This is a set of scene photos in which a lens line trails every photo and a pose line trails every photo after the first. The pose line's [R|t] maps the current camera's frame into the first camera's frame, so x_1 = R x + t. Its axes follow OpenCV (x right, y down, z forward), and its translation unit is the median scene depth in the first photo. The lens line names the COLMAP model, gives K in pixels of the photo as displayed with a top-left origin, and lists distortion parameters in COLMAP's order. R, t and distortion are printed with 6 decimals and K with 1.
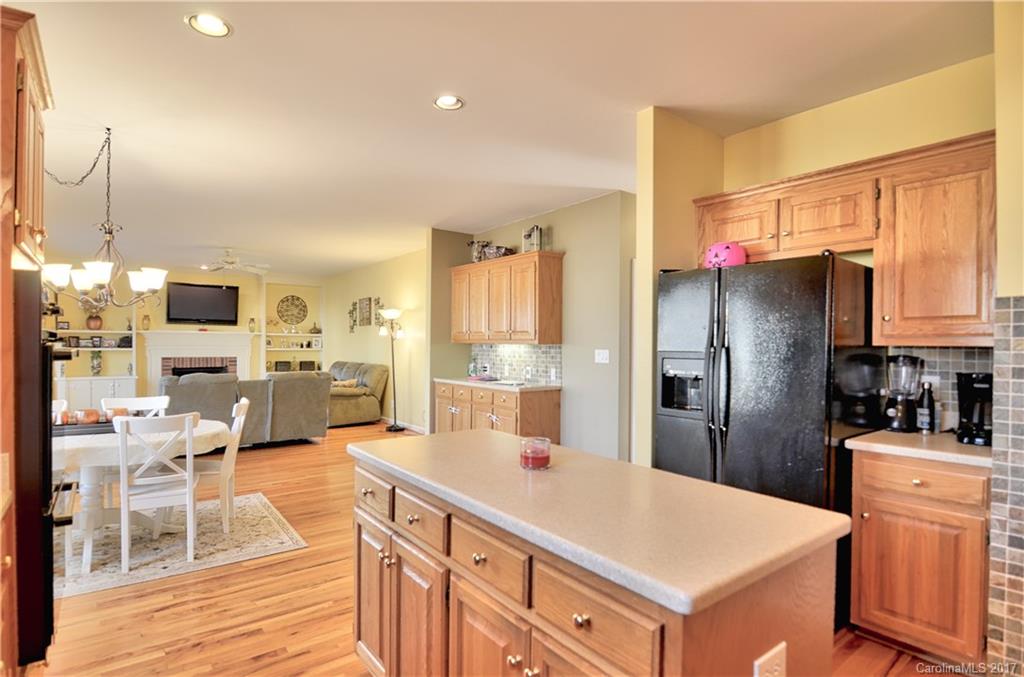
lens RADIAL K [[519.1, 0, 508.1], [0, 519.1, 346.0], [0, 0, 1]] dist [0.001557, -0.012586]
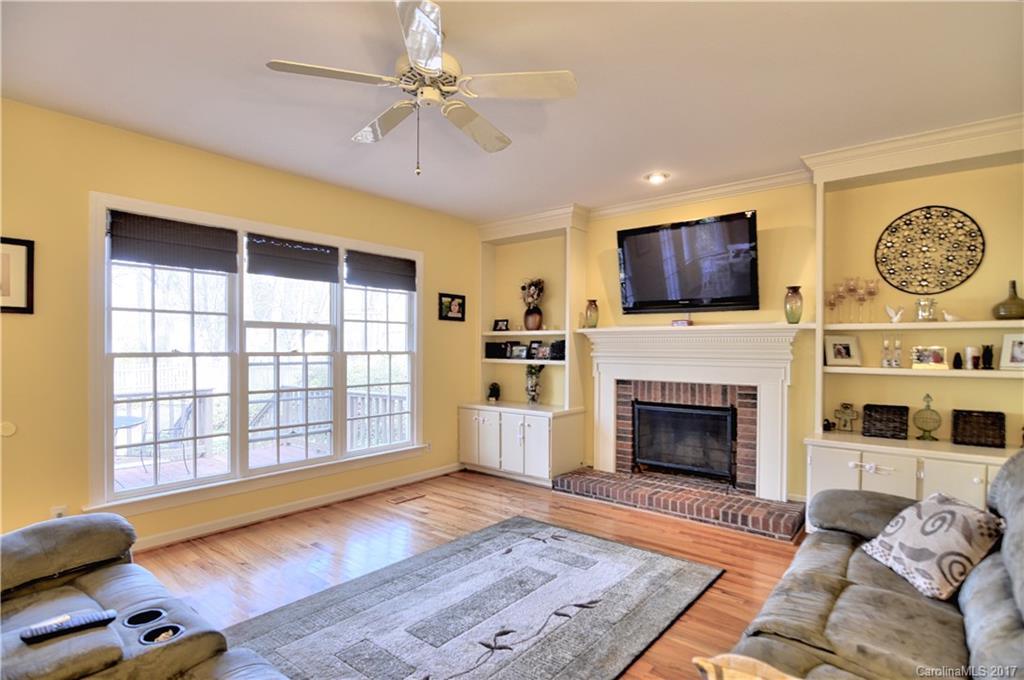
lens RADIAL K [[519.1, 0, 512.4], [0, 519.1, 348.1], [0, 0, 1]] dist [0.001557, -0.012586]
pose [[0.231665, -0.004398, -0.972786, -0.190546], [-0.005760, 0.999966, -0.005893, -0.005648], [0.972779, 0.006969, 0.231632, 0.792464]]
